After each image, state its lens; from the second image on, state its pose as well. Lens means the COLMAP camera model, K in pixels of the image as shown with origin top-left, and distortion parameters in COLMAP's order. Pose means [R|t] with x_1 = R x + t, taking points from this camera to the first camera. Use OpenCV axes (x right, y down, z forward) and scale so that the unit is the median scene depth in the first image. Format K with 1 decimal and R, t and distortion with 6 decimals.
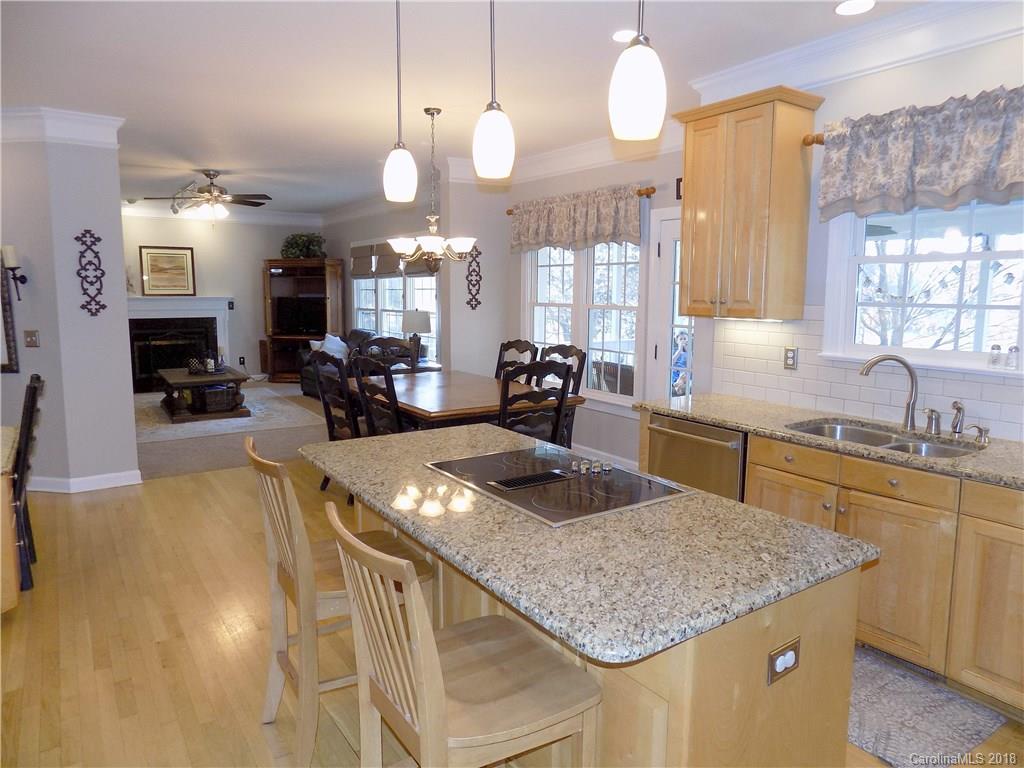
lens RADIAL K [[688.4, 0, 496.5], [0, 688.4, 380.5], [0, 0, 1]] dist [-0.048102, 0.039168]
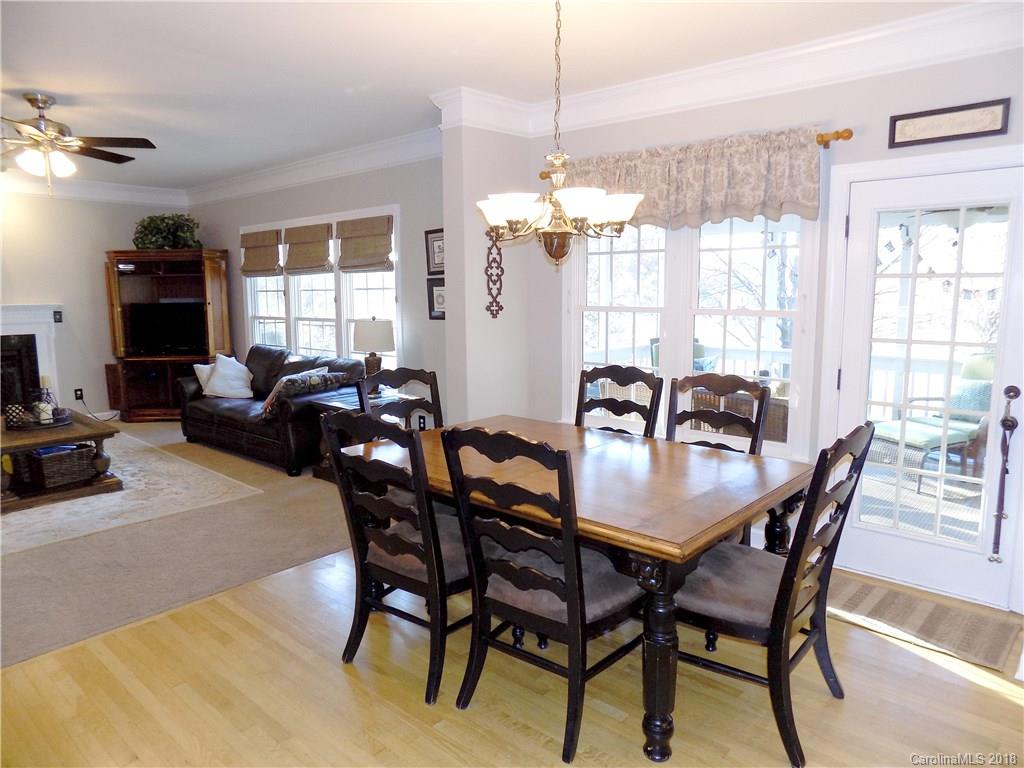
lens RADIAL K [[688.4, 0, 512.3], [0, 688.4, 383.7], [0, 0, 1]] dist [-0.048102, 0.039168]
pose [[0.965765, -0.047152, 0.255098, -0.138418], [0.045488, 0.998888, 0.012422, -0.033053], [-0.255400, -0.000393, 0.966835, 0.242477]]
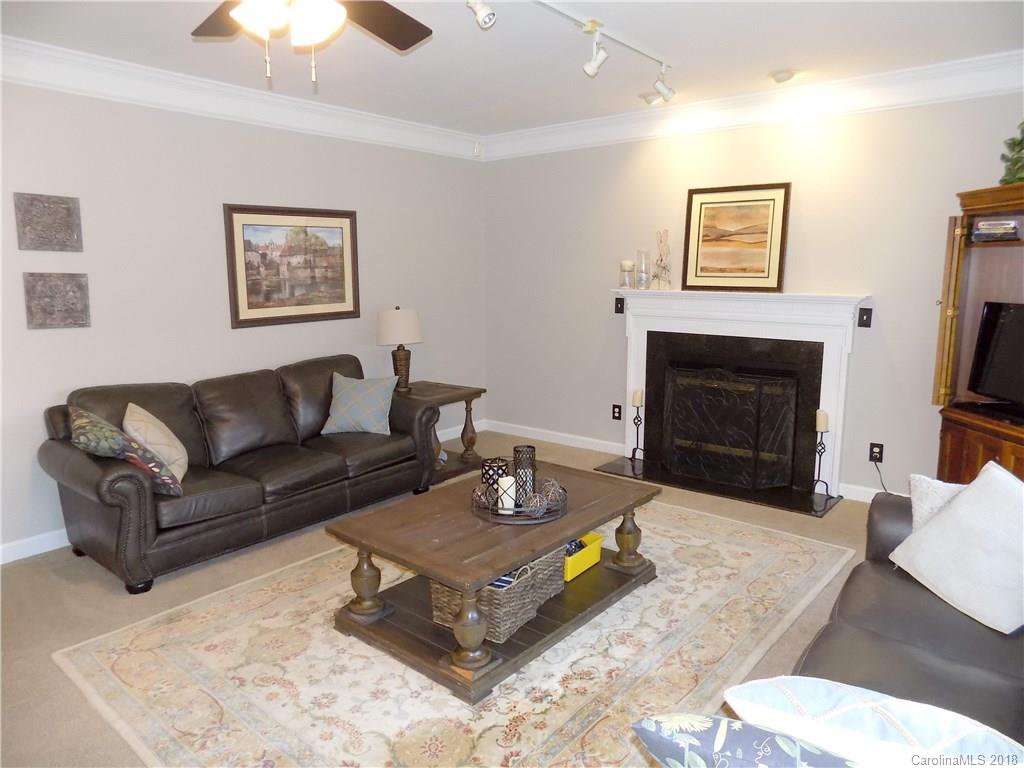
lens RADIAL K [[688.4, 0, 517.9], [0, 688.4, 378.1], [0, 0, 1]] dist [-0.048102, 0.039168]
pose [[0.308151, 0.149059, -0.939587, -0.071981], [-0.120368, 0.985820, 0.116917, -0.111352], [0.943692, 0.077068, 0.321724, 0.777268]]
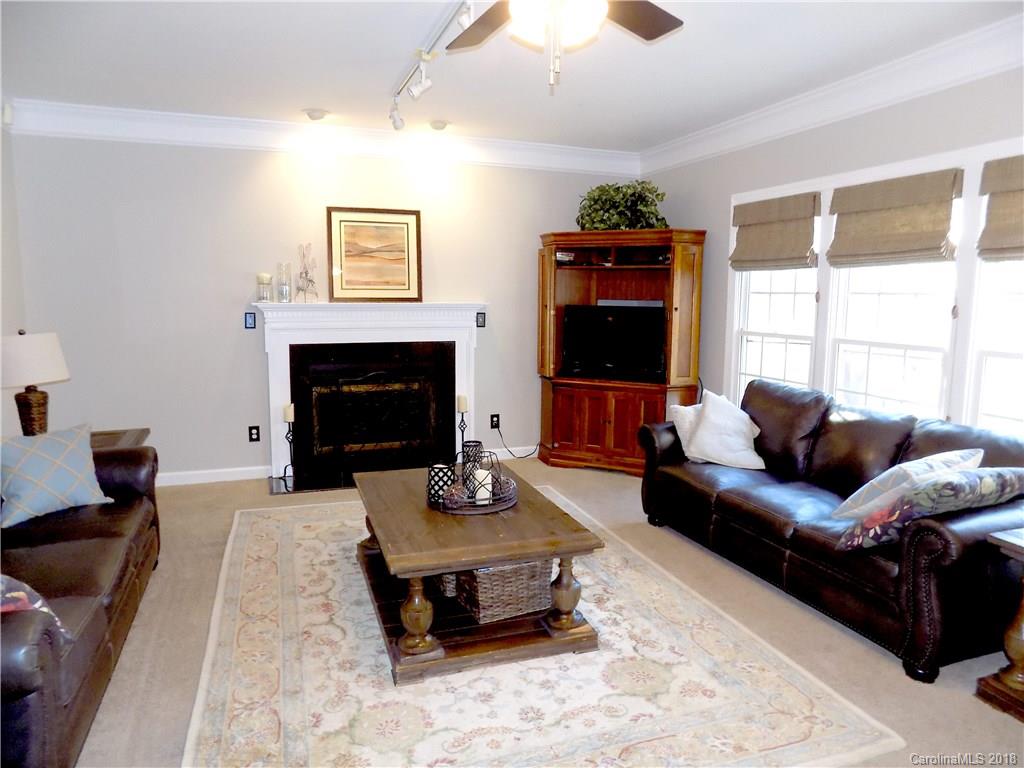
lens RADIAL K [[688.4, 0, 511.2], [0, 688.4, 382.4], [0, 0, 1]] dist [-0.048102, 0.039168]
pose [[0.974321, 0.033212, -0.222701, -0.279731], [-0.032996, 0.999444, 0.004690, -0.073373], [0.222733, 0.002779, 0.974875, 0.549212]]
